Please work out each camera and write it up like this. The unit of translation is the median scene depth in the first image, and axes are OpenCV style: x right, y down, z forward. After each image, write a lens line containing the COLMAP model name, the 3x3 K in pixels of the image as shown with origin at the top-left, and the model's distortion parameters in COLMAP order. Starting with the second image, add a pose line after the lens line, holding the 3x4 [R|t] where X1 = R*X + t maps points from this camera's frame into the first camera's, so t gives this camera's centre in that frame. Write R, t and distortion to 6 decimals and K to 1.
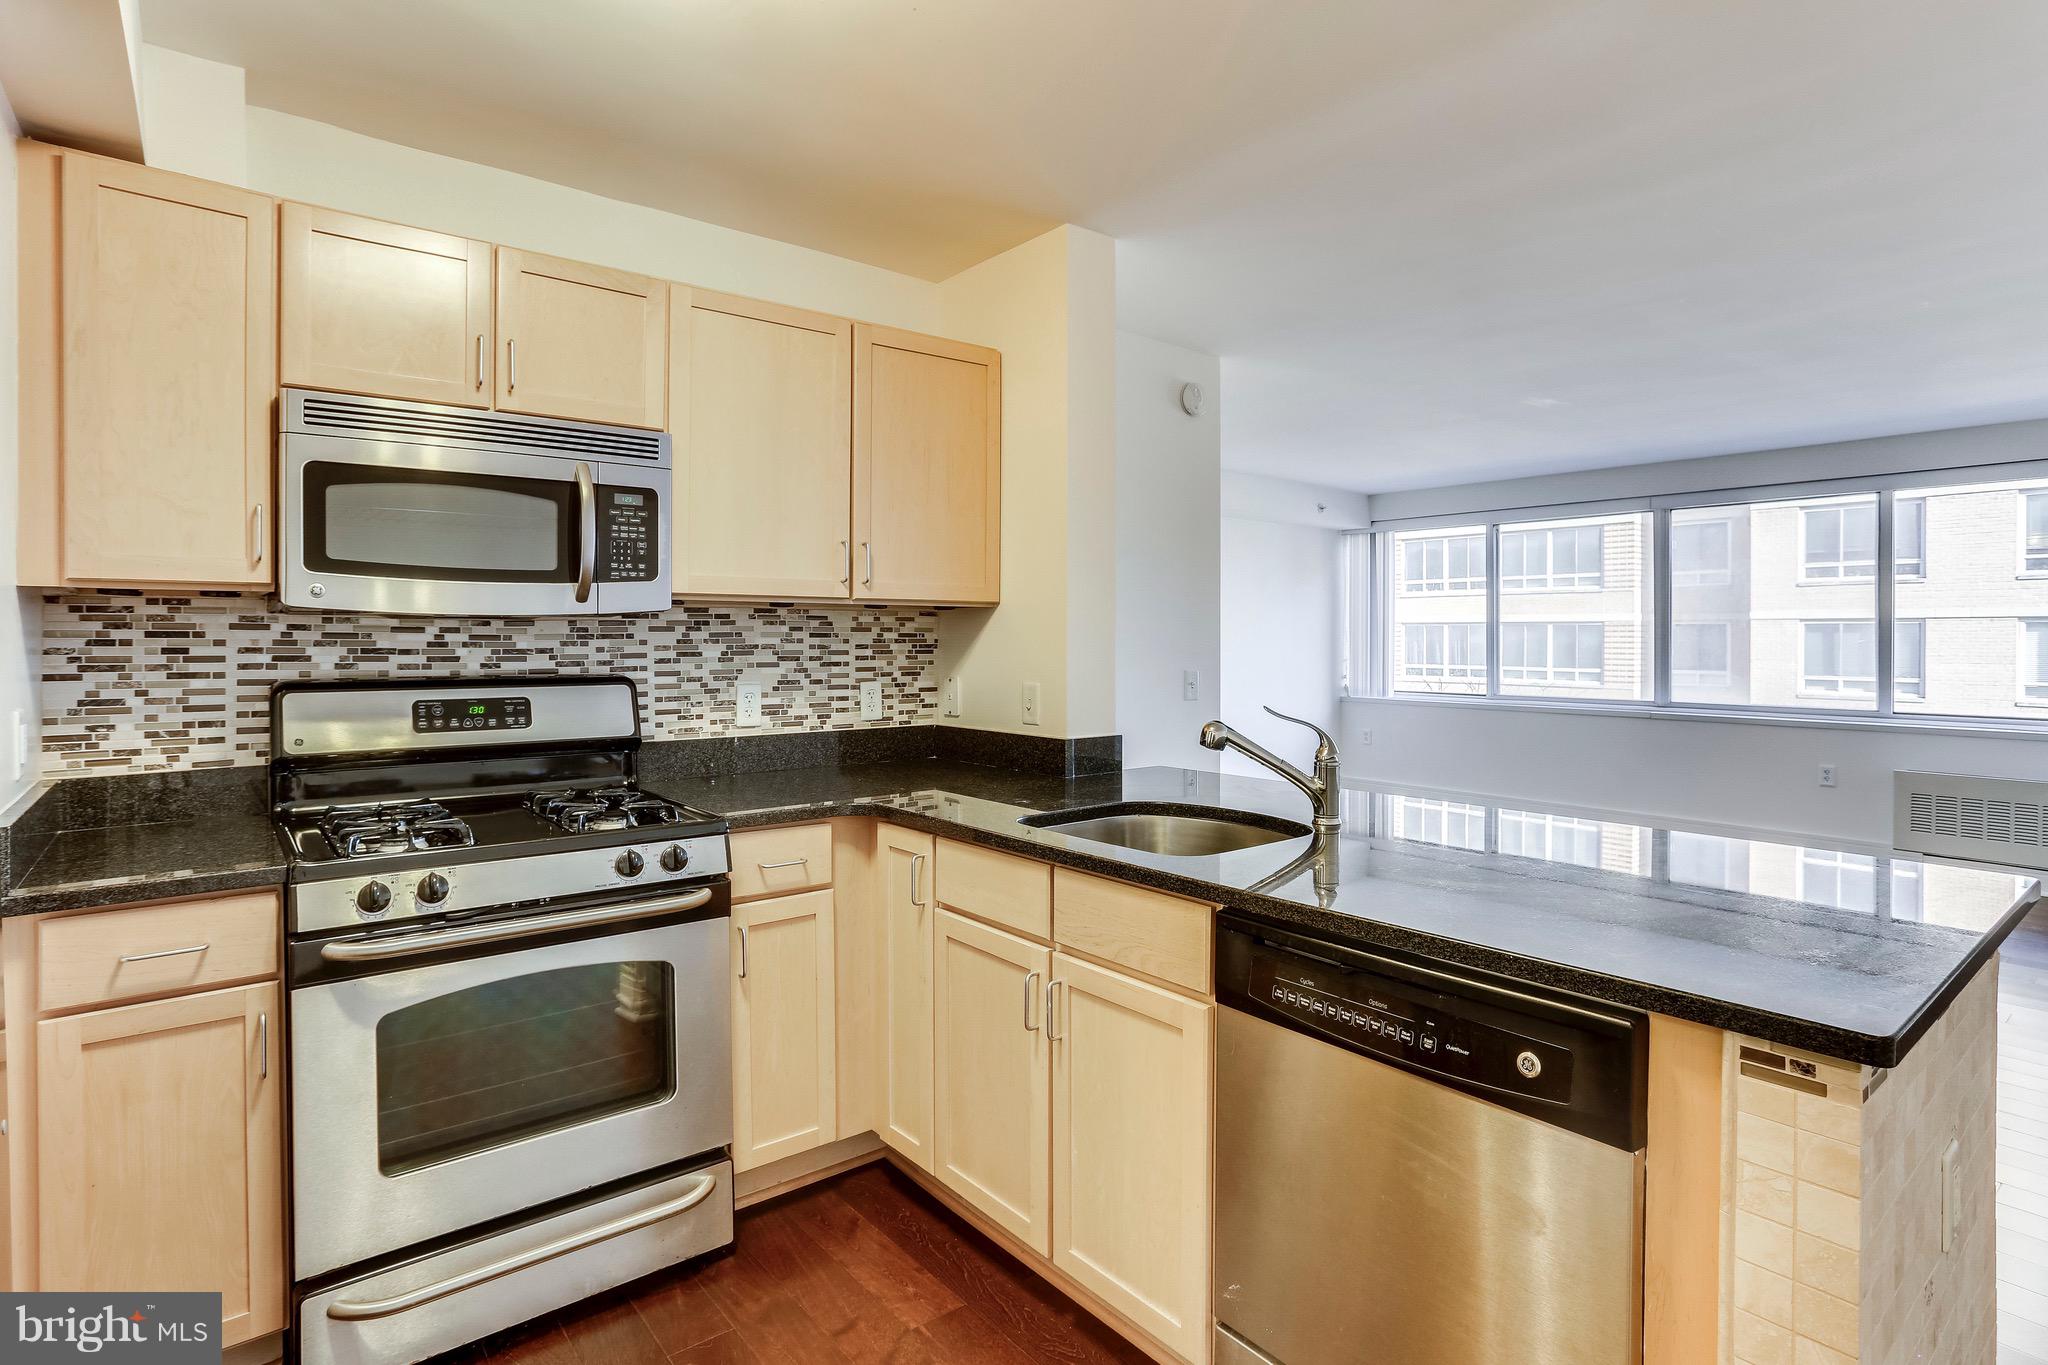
lens RADIAL K [[1031.0, 0, 1014.9], [0, 1031.0, 641.0], [0, 0, 1]] dist [-0.069313, 0.038663]
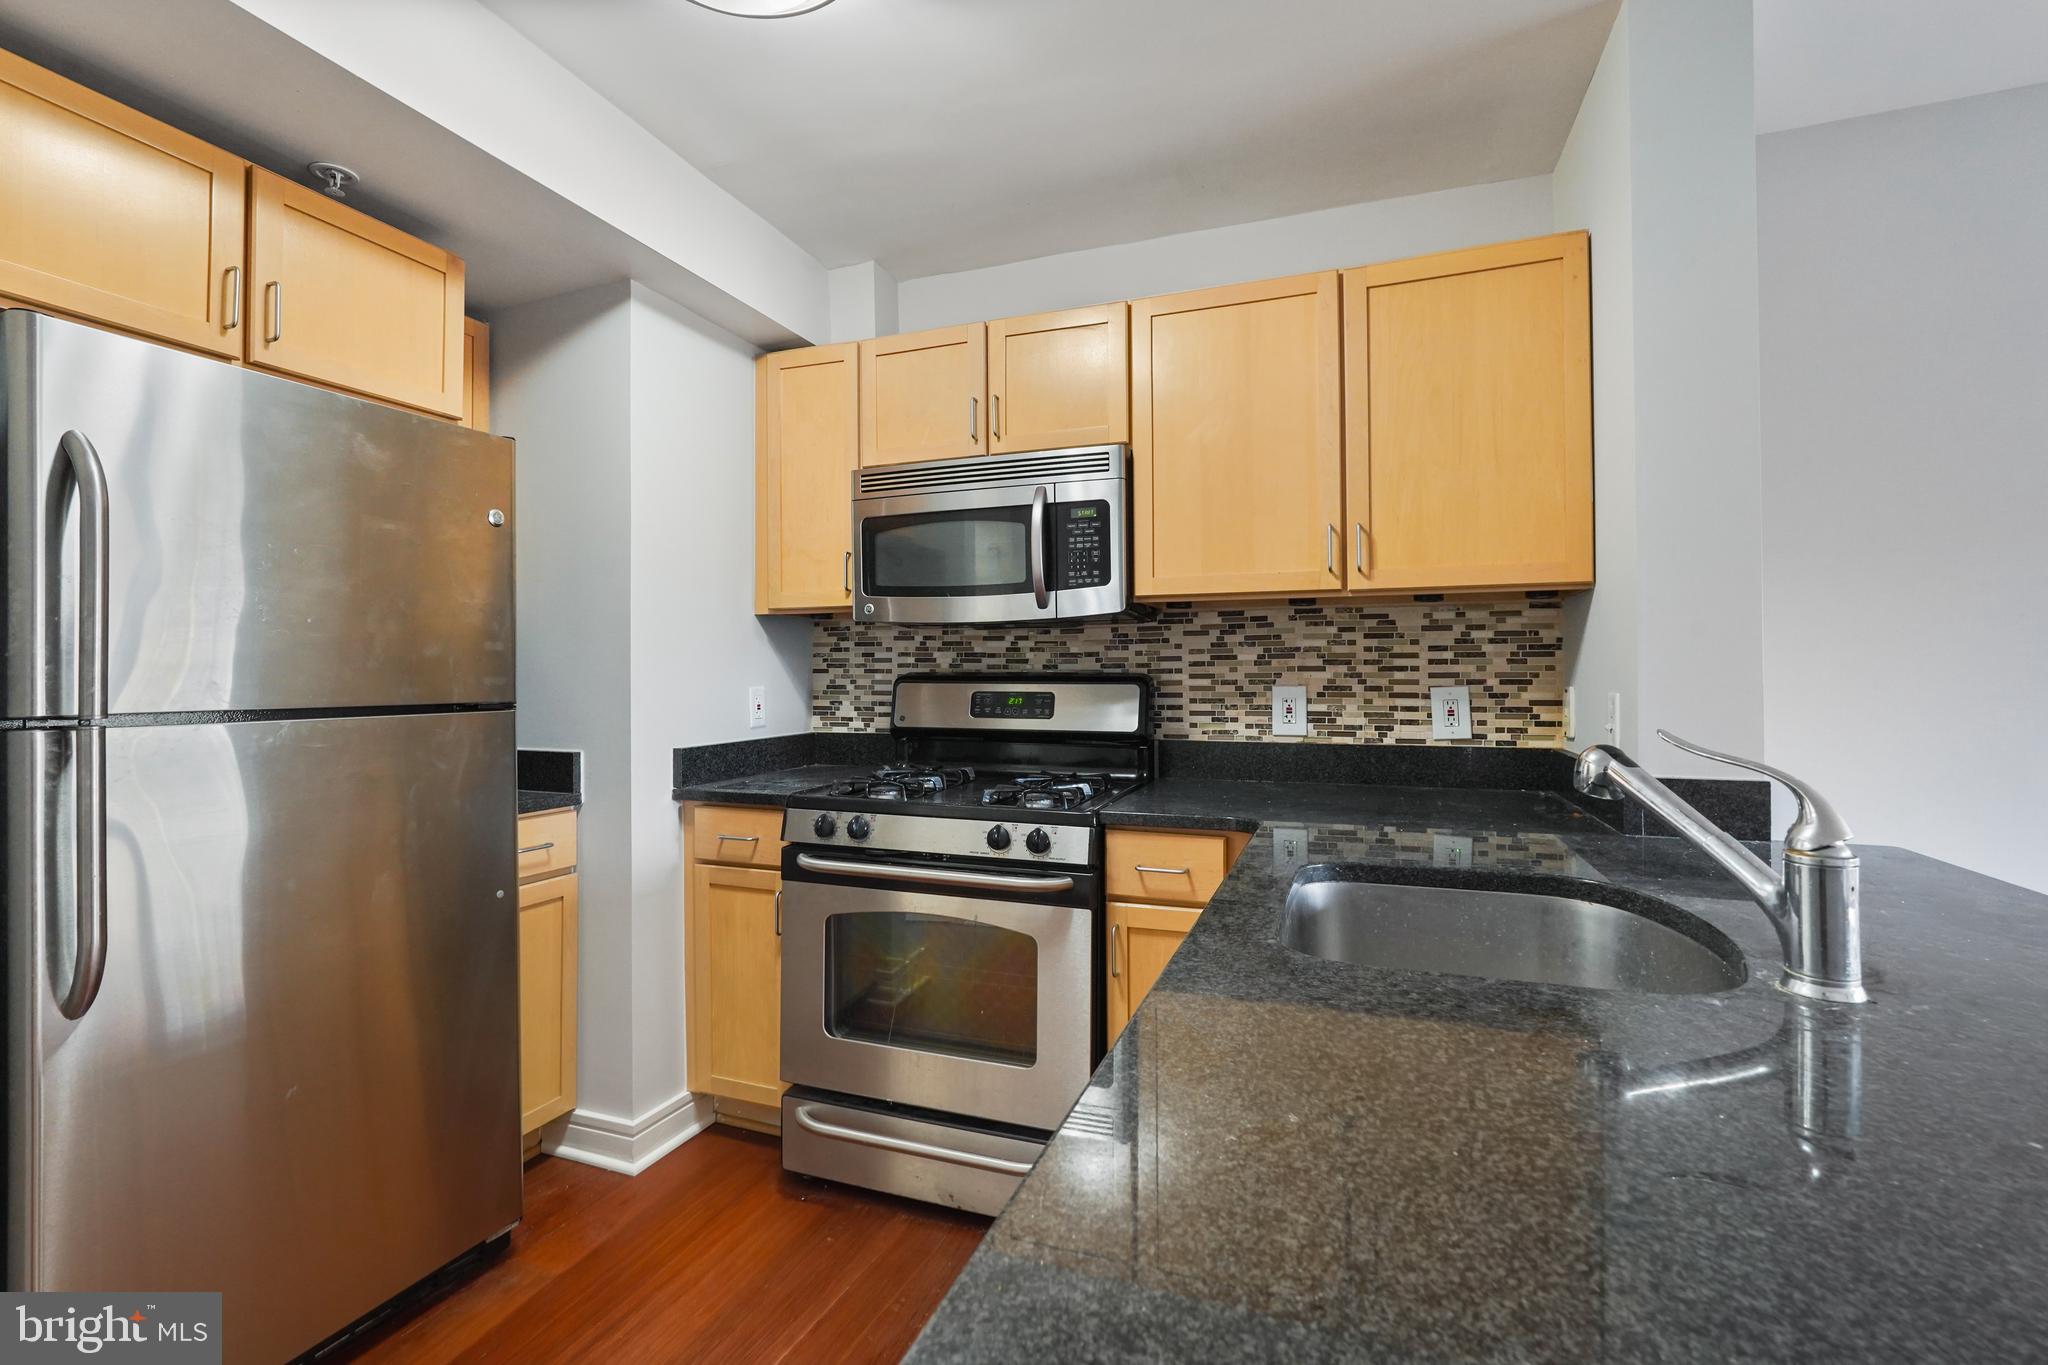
lens RADIAL K [[902.7, 0, 1014.2], [0, 902.7, 658.2], [0, 0, 1]] dist [-0.019782, 0.000301]
pose [[0.503099, -0.014570, -0.864106, 0.348236], [0.001121, 0.999868, -0.016206, 0.027935], [0.864228, 0.007184, 0.503049, 0.371679]]
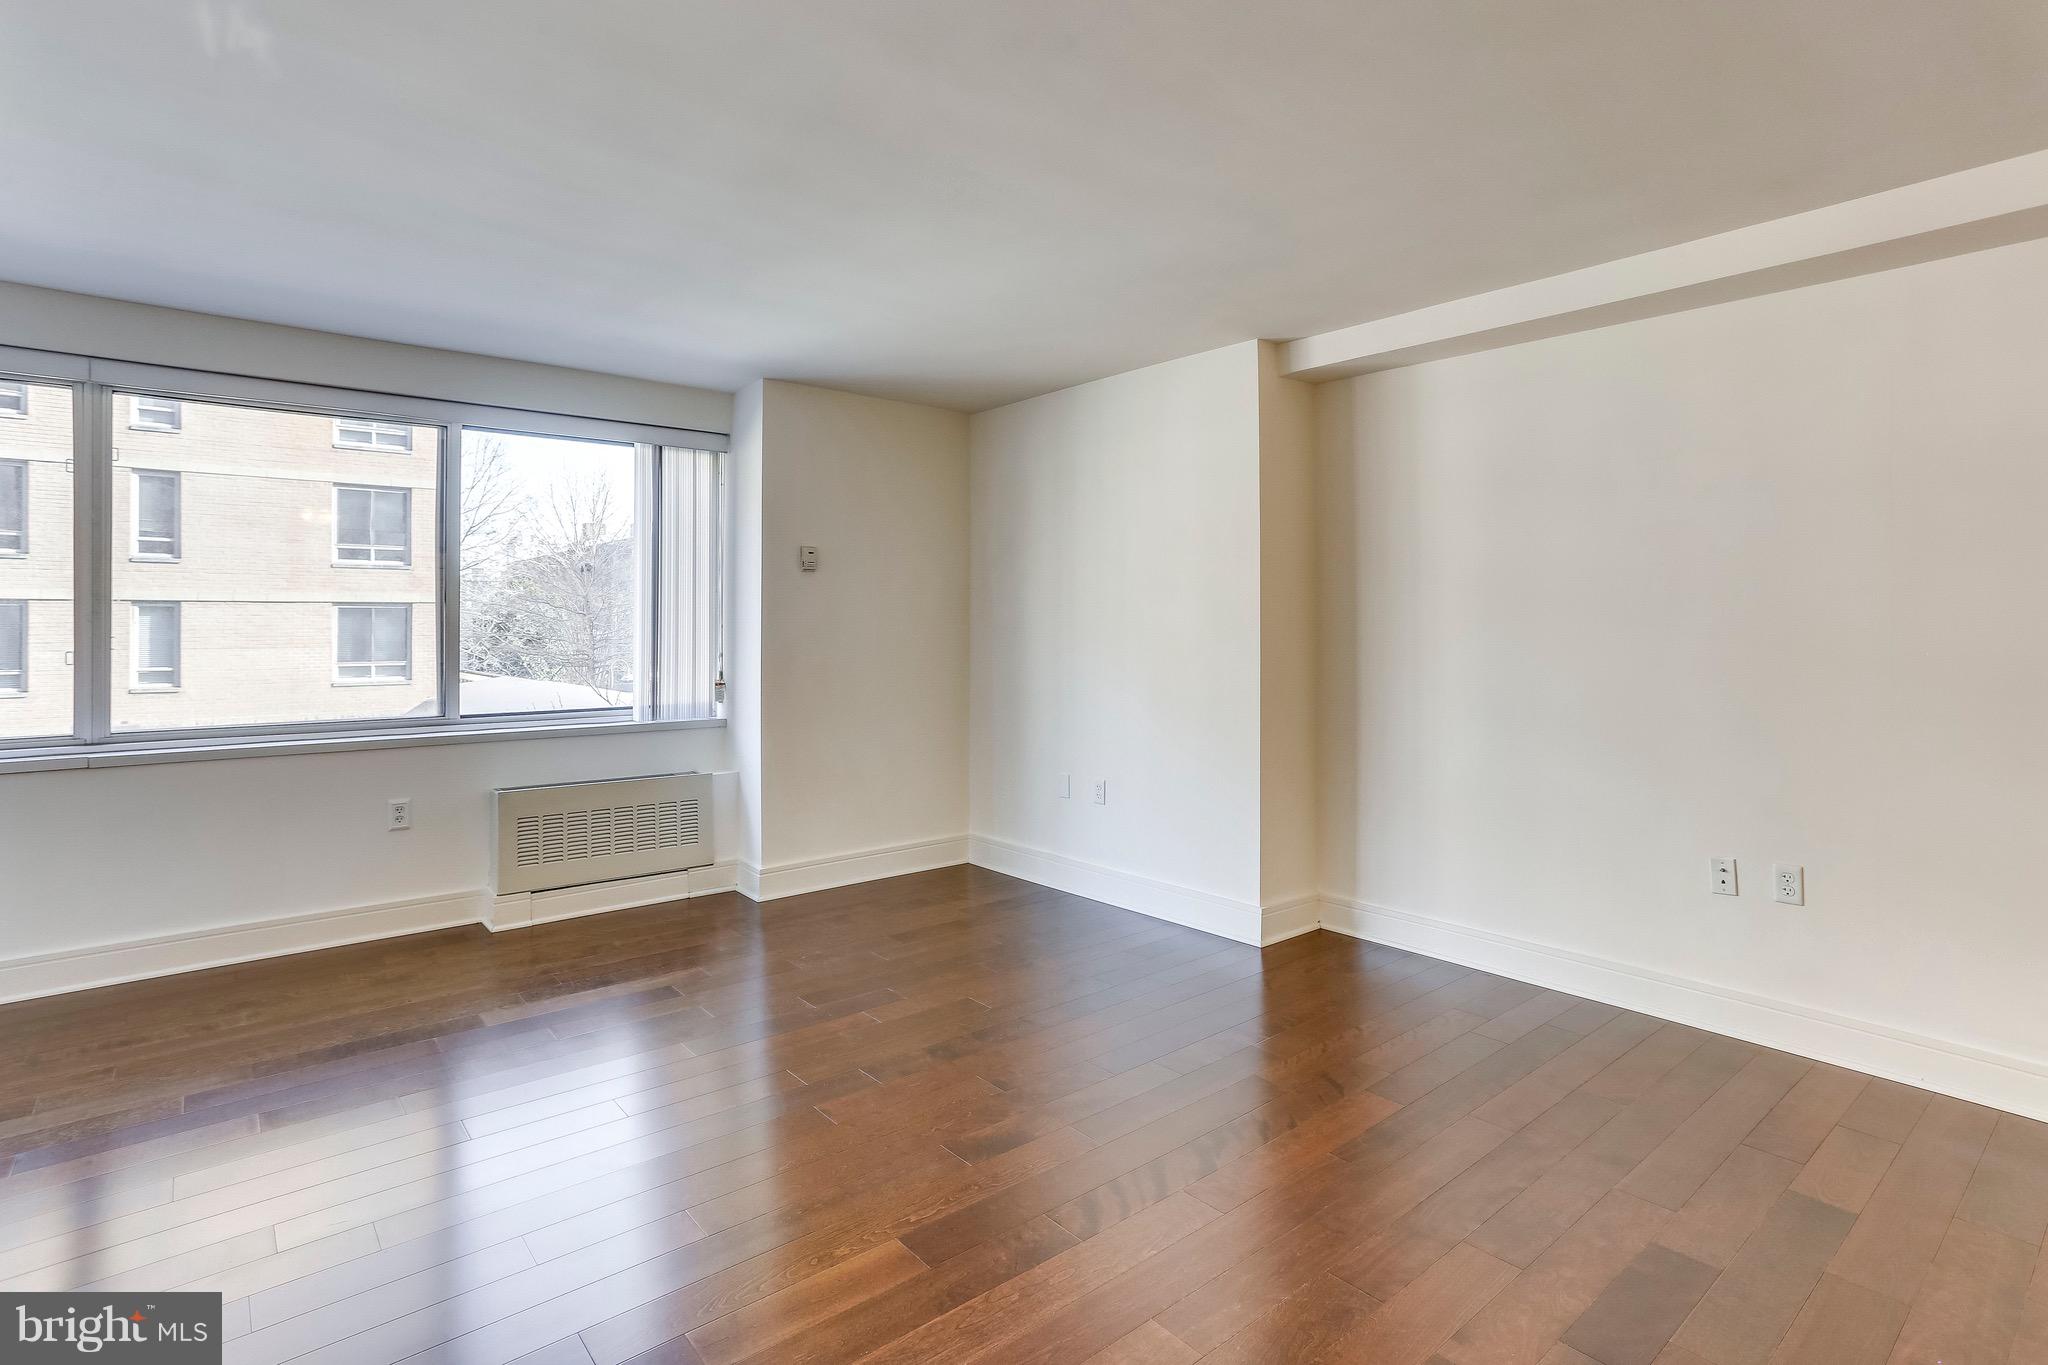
lens RADIAL K [[1019.9, 0, 1022.6], [0, 1019.9, 619.1], [0, 0, 1]] dist [-0.049796, 0.033330]
pose [[-0.013452, 0.002556, 0.999906, 0.208571], [0.004863, 0.999985, -0.002490, 0.000271], [-0.999898, 0.004829, -0.013465, 1.214540]]
